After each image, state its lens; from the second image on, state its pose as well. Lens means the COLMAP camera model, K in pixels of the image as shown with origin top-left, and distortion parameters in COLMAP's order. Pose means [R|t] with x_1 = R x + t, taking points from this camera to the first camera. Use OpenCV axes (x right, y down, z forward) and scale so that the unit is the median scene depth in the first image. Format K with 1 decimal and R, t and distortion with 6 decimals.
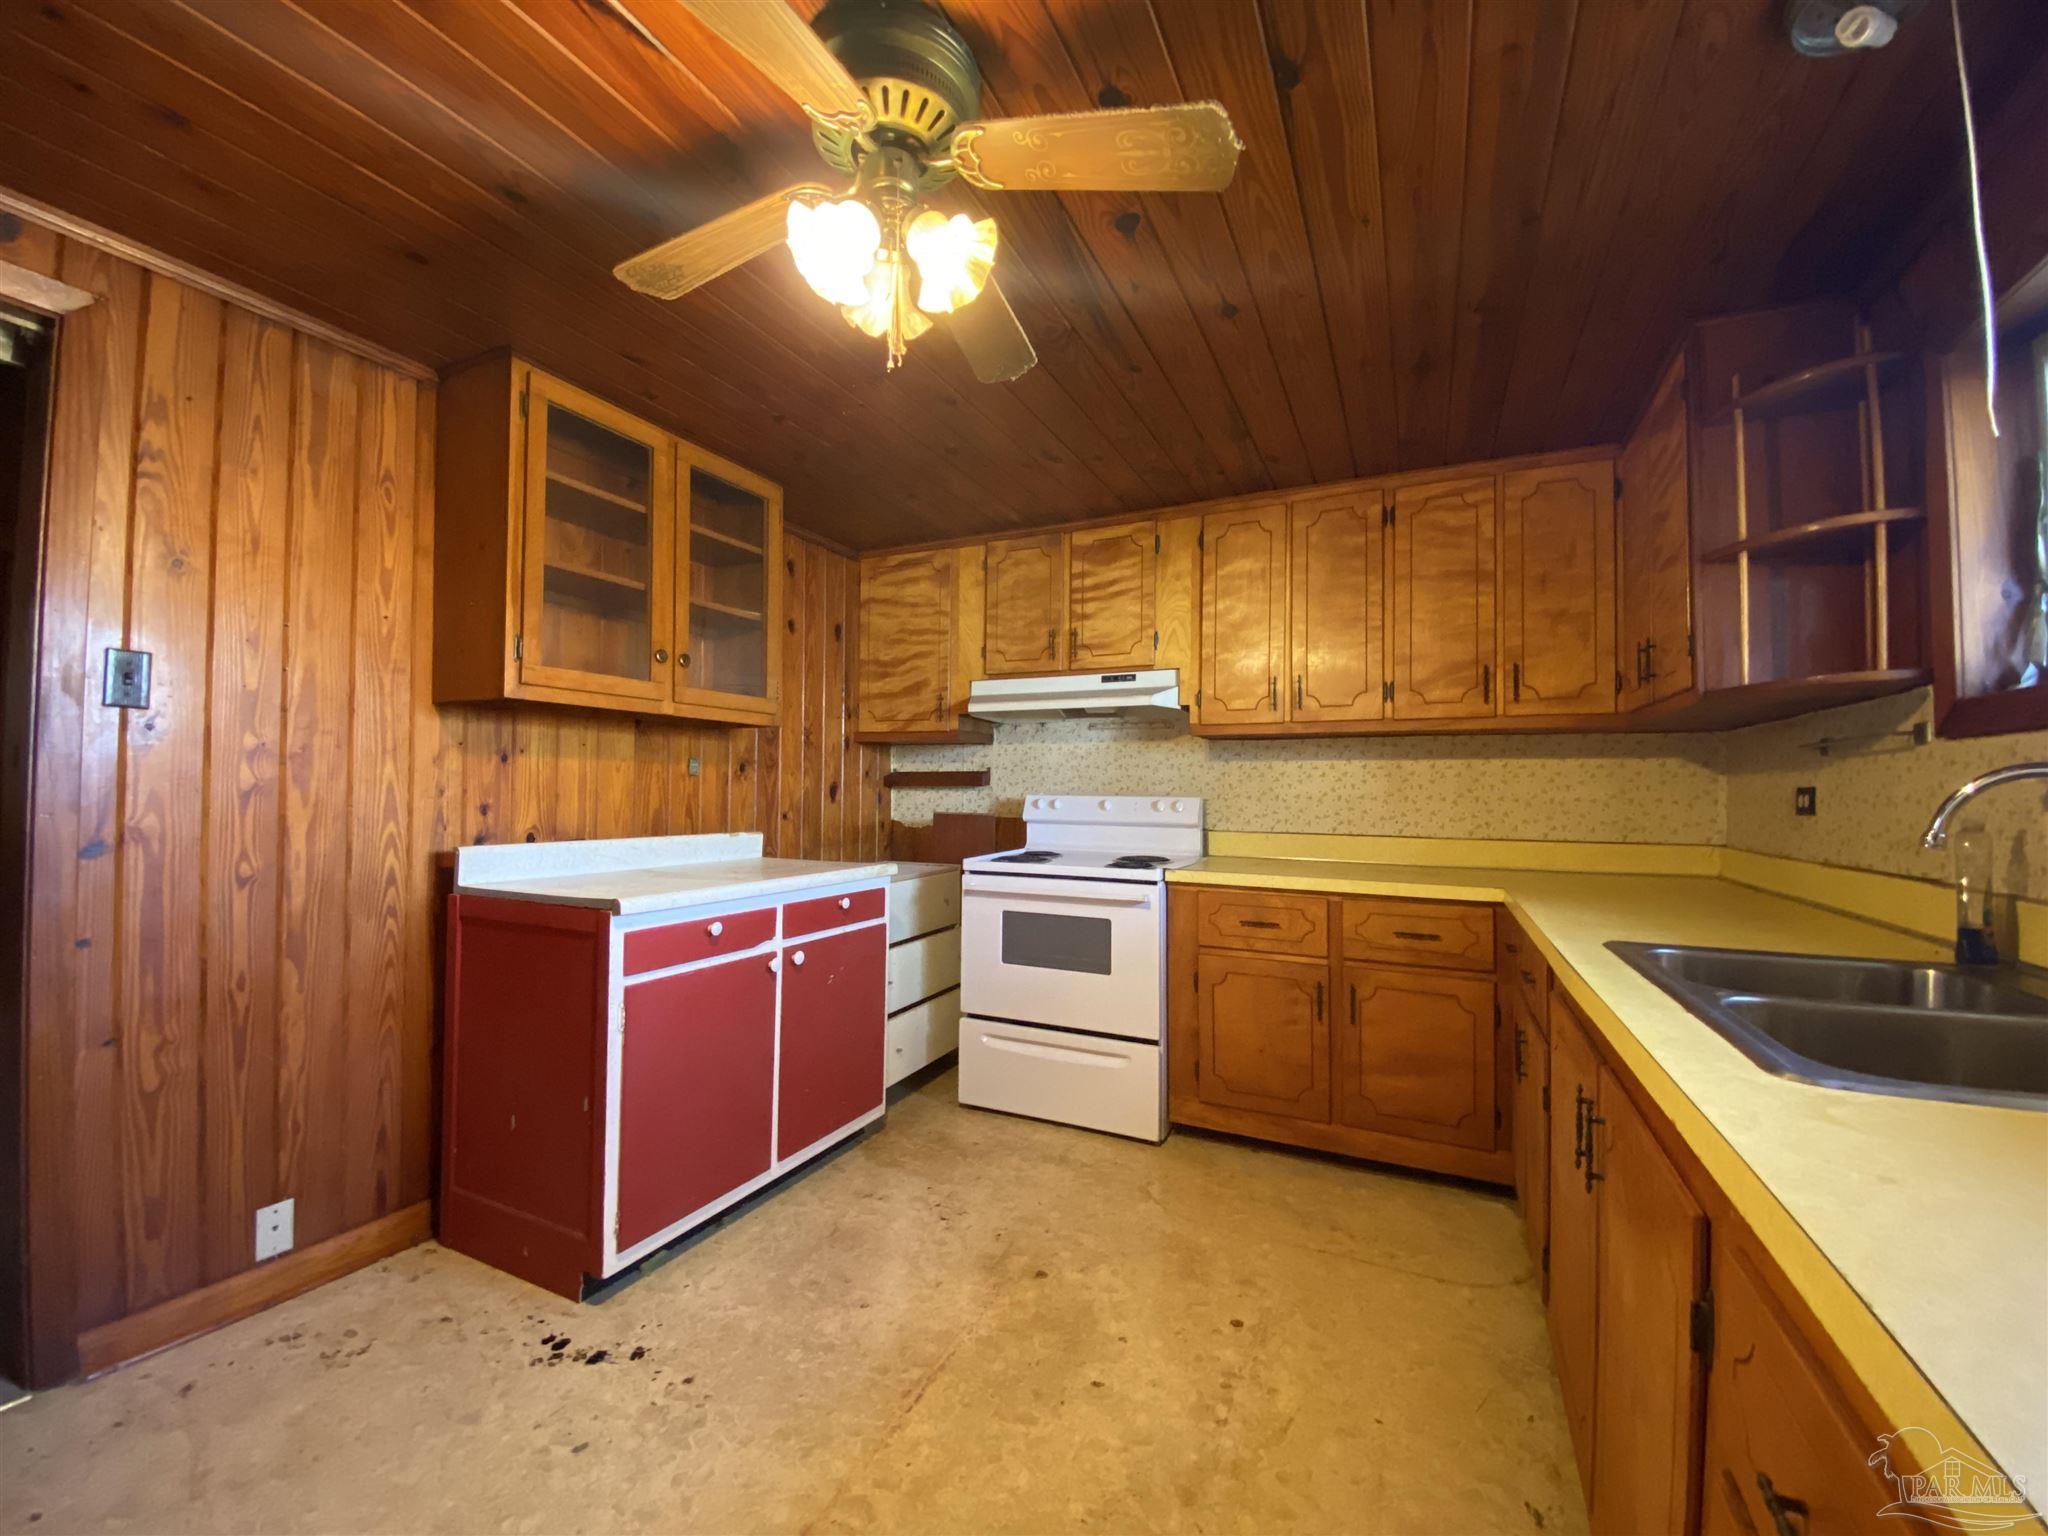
lens RADIAL K [[820.1, 0, 1020.4], [0, 820.1, 773.5], [0, 0, 1]] dist [0.040349, -0.031527]
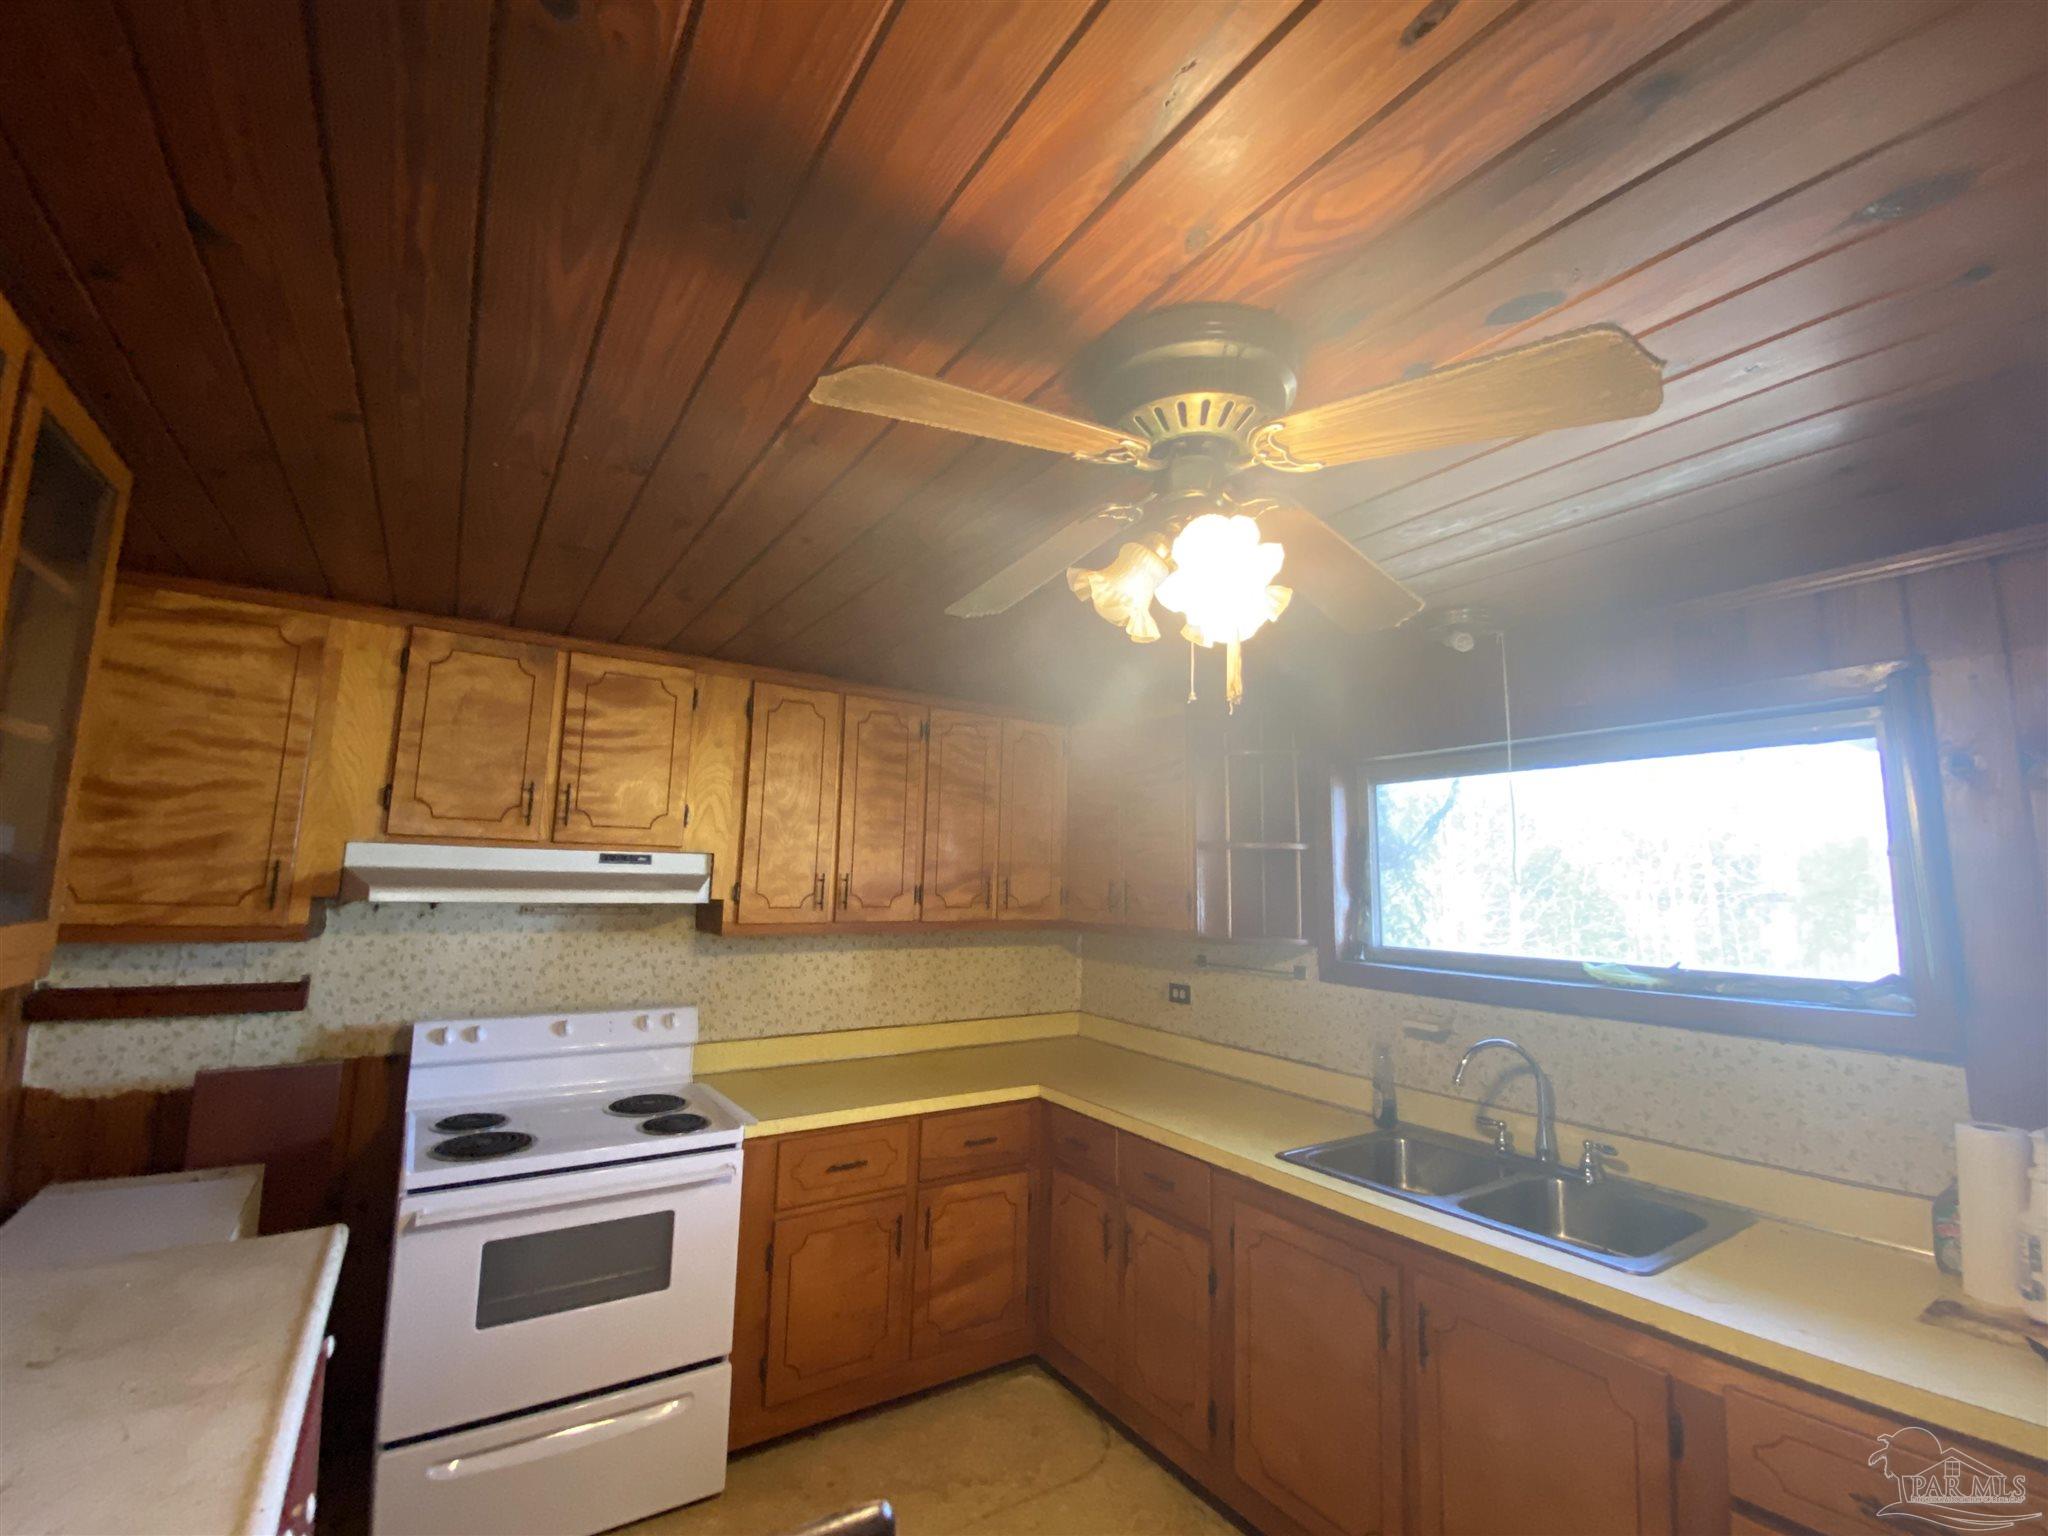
lens RADIAL K [[870.0, 0, 1020.1], [0, 870.0, 771.1], [0, 0, 1]] dist [0.029603, -0.026848]
pose [[0.509338, 0.112798, 0.853142, -0.449956], [-0.034176, 0.993242, -0.110917, -0.136790], [-0.859888, 0.027337, 0.509750, 0.316215]]
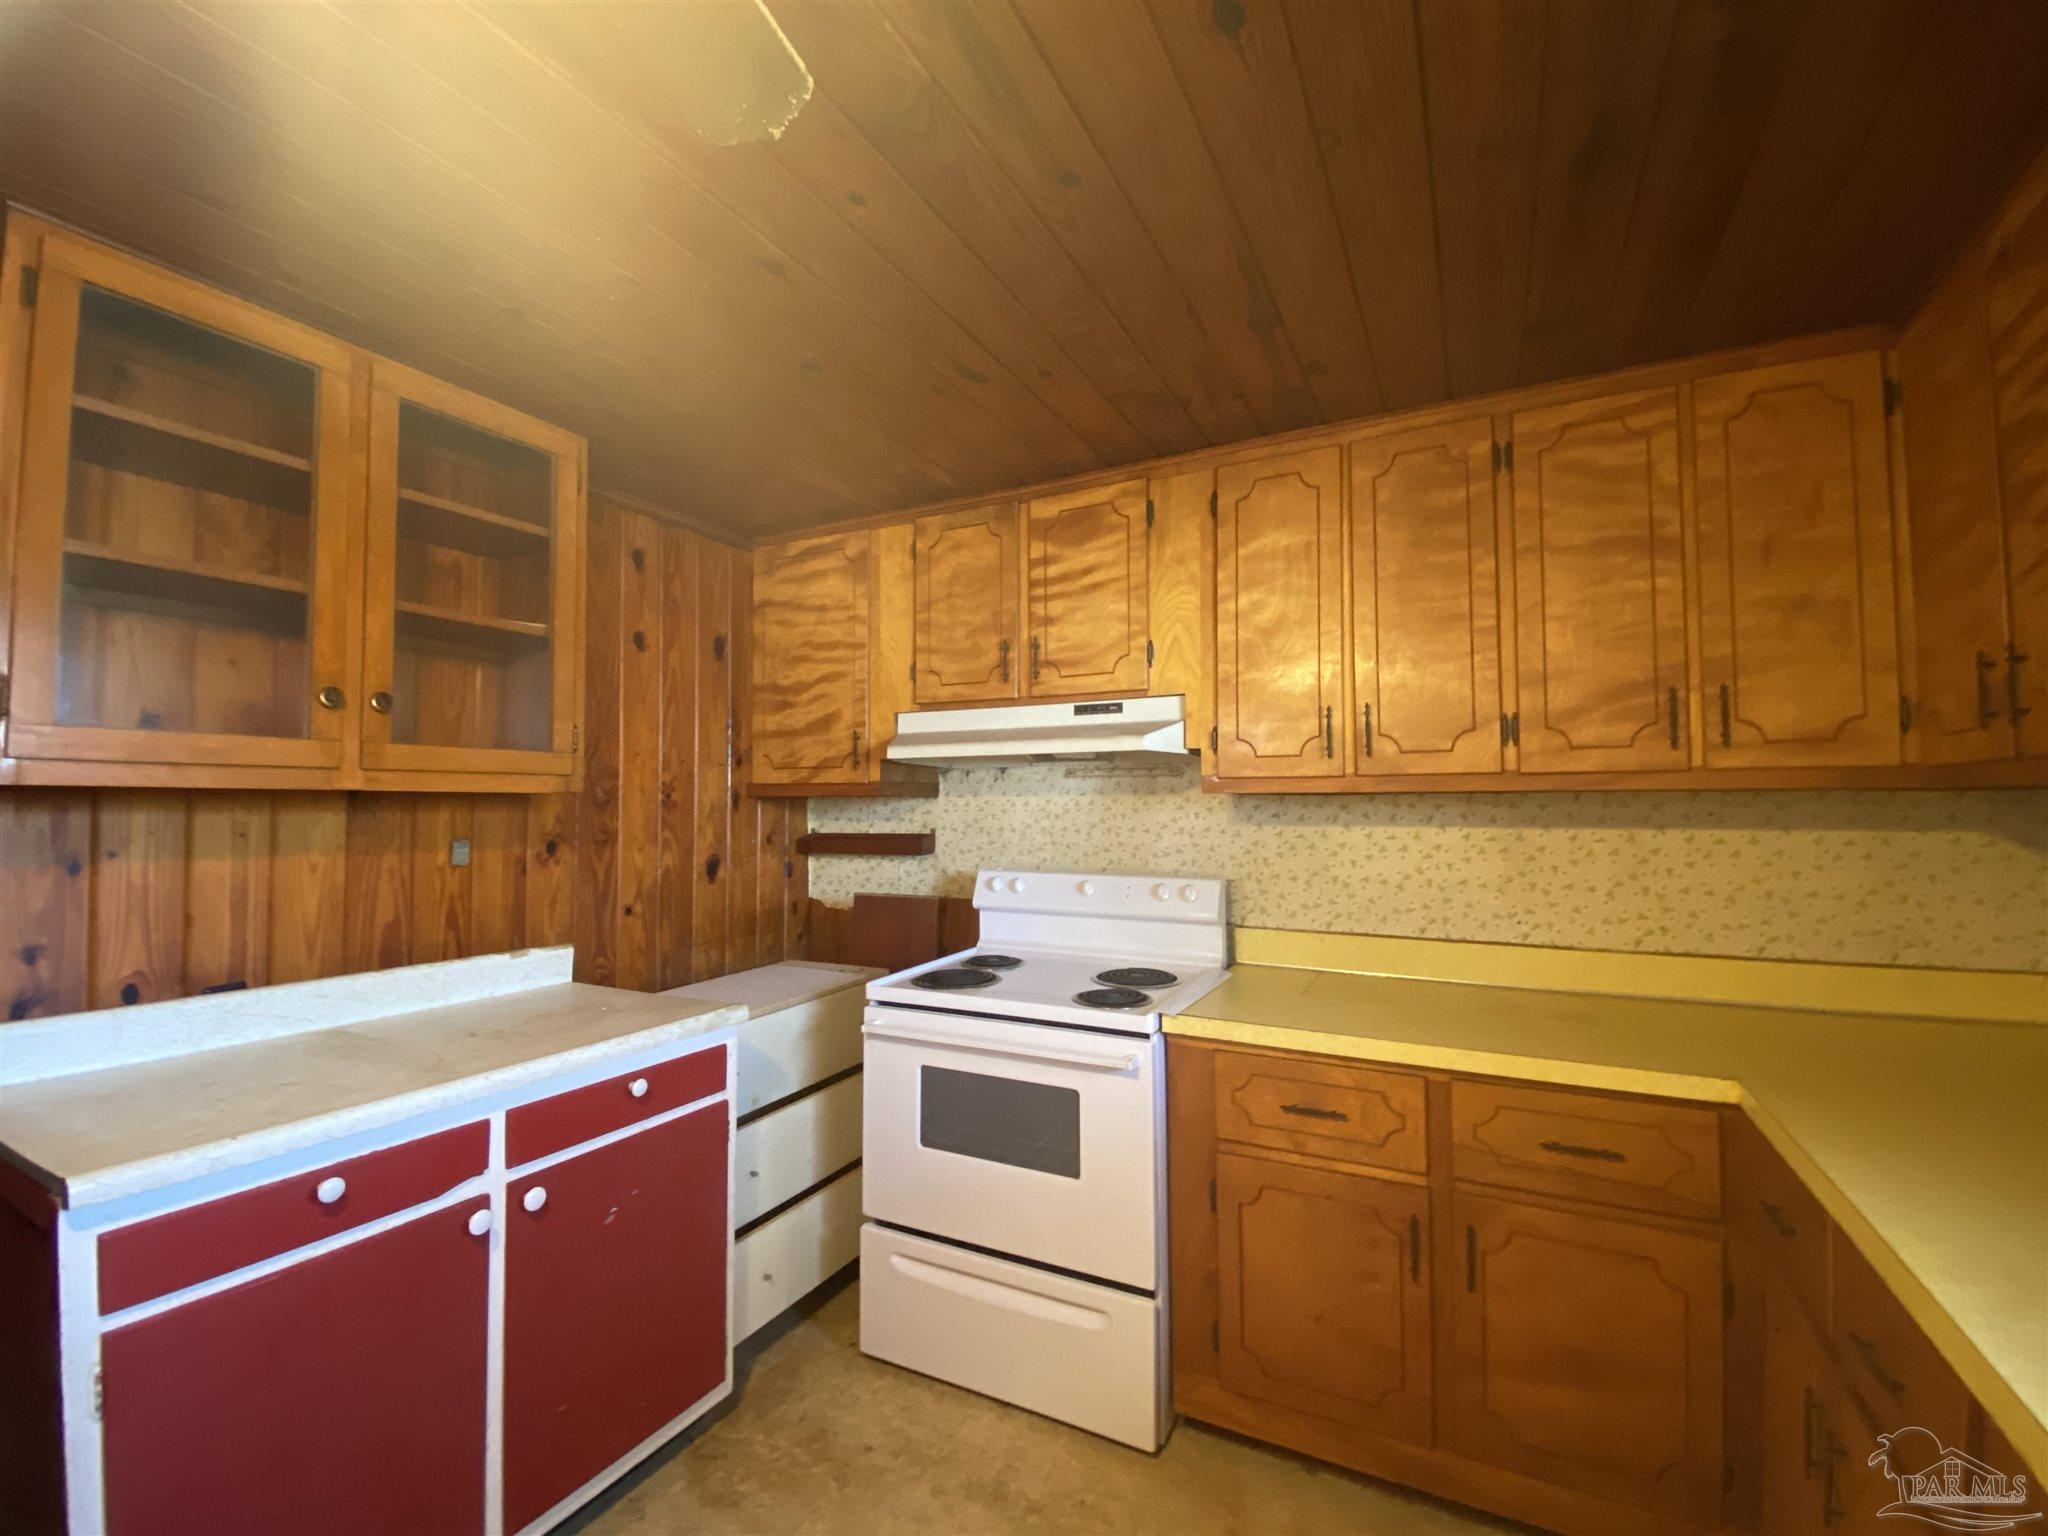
lens RADIAL K [[870.0, 0, 1020.1], [0, 870.0, 771.1], [0, 0, 1]] dist [0.029603, -0.026848]
pose [[0.999245, -0.013198, -0.036537, 0.092186], [0.012526, 0.999749, -0.018586, -0.058706], [0.036773, 0.018115, 0.999159, 0.309576]]
